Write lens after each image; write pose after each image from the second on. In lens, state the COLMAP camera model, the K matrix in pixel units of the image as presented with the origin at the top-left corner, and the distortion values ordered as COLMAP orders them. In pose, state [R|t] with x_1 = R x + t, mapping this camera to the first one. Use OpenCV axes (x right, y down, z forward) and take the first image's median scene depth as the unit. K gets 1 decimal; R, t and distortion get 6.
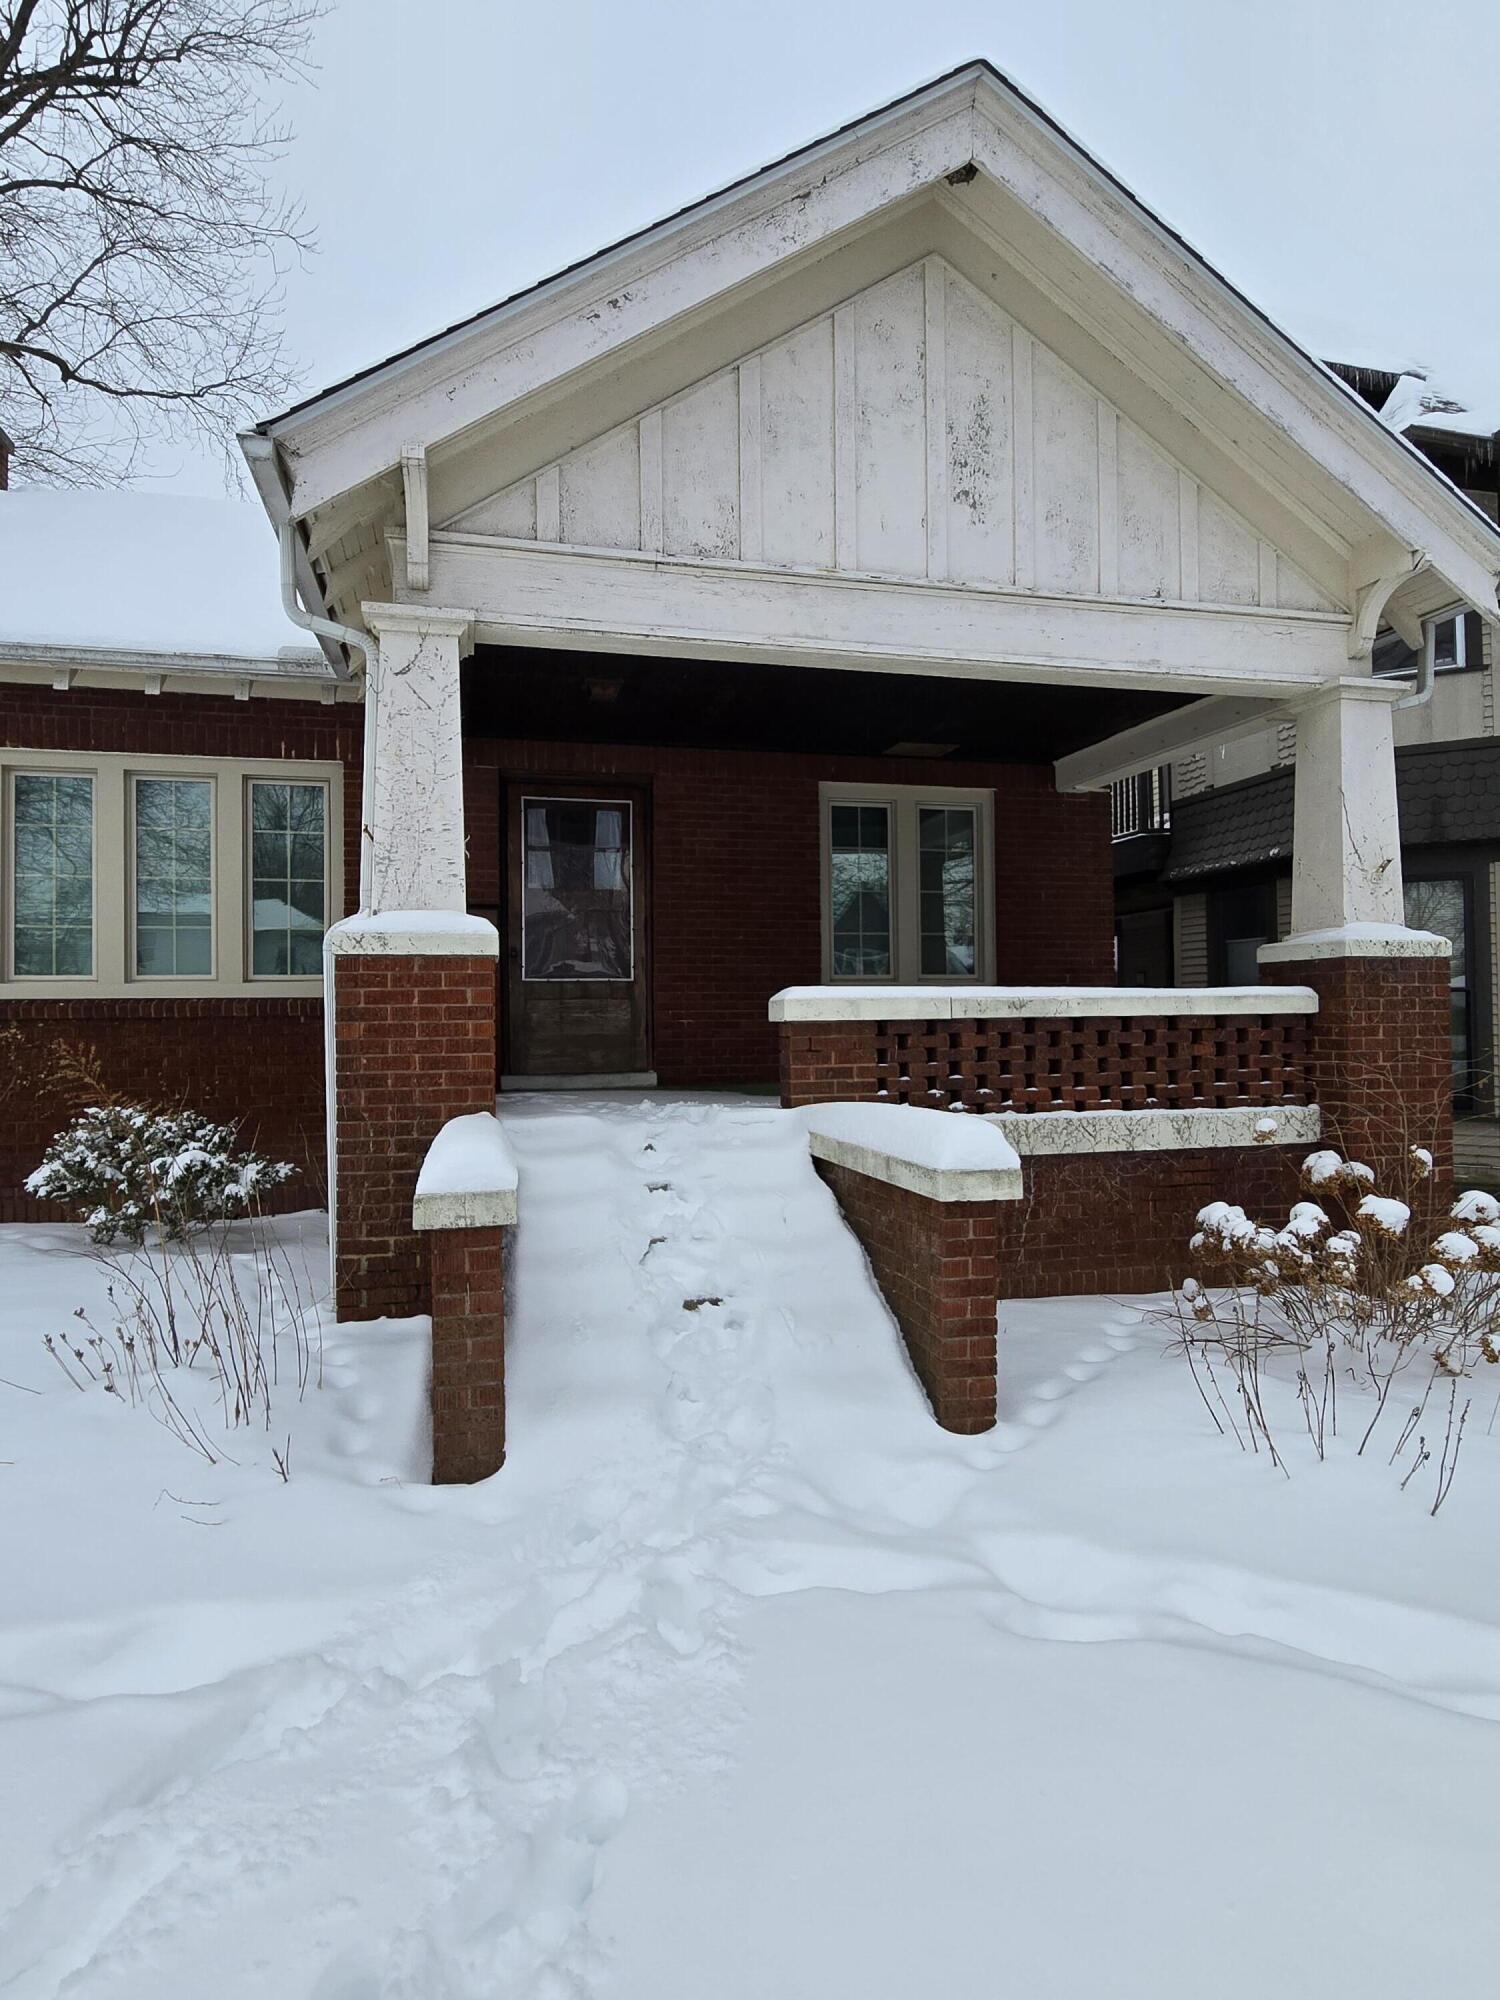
lens RADIAL K [[1119.1, 0, 750.0], [0, 1119.1, 1000.0], [0, 0, 1]] dist [0.003456, 0.001846]
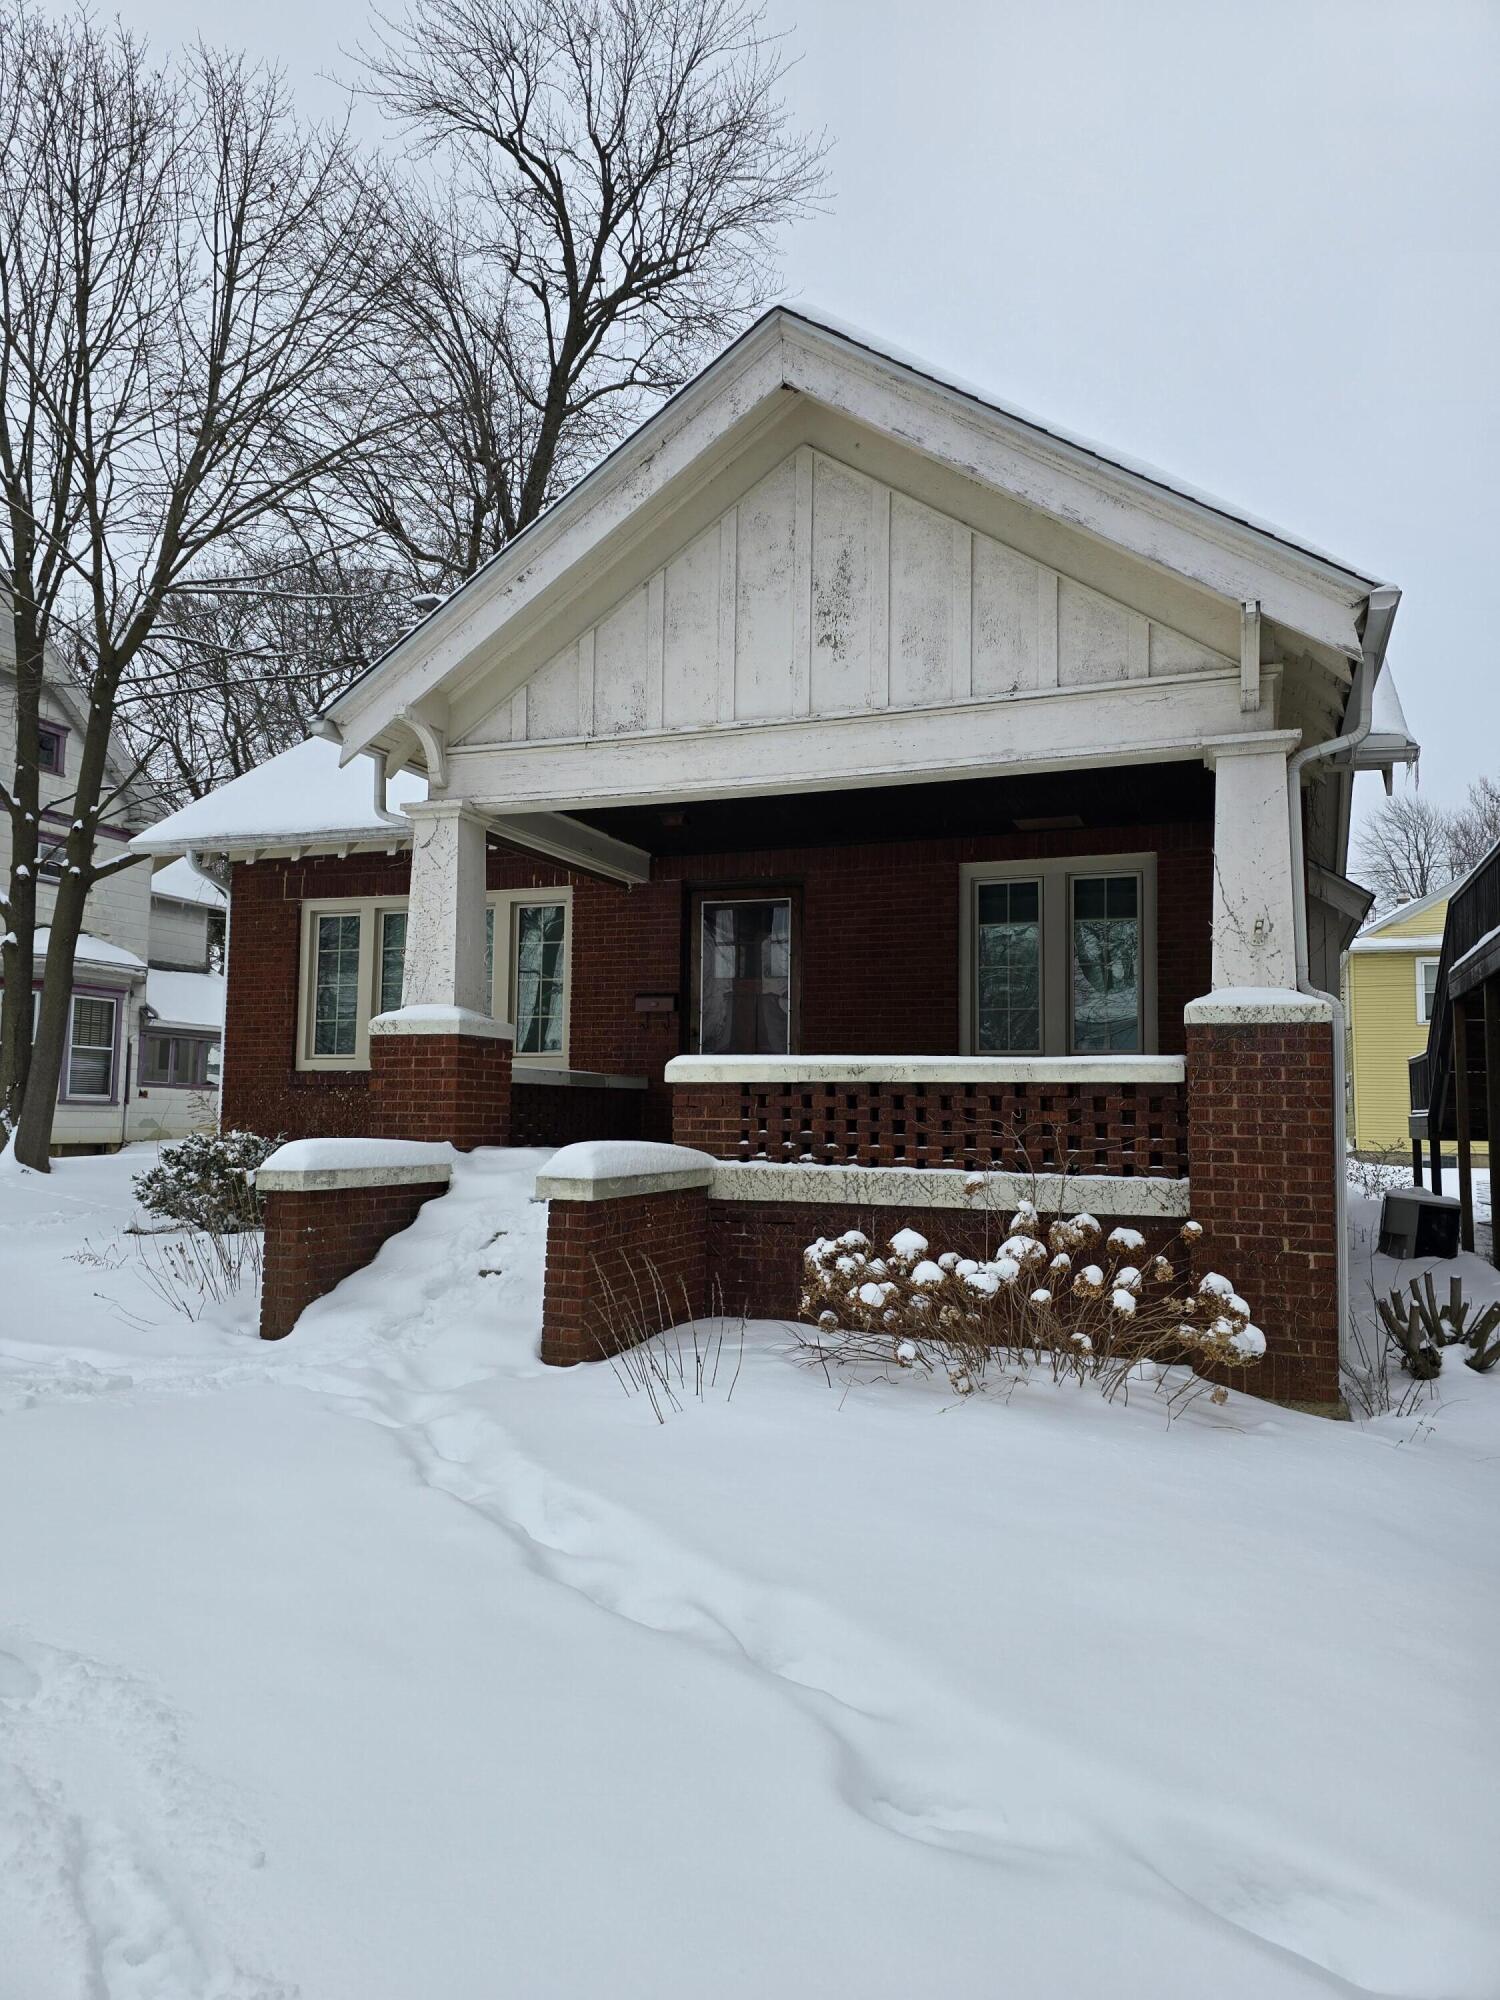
lens RADIAL K [[1334.6, 0, 752.7], [0, 1334.6, 1013.3], [0, 0, 1]] dist [0.085838, -0.079741]
pose [[0.822876, -0.022796, -0.567763, 0.928204], [-0.011264, 0.998344, -0.056410, 0.023577], [0.568109, 0.052814, 0.821257, -0.186598]]
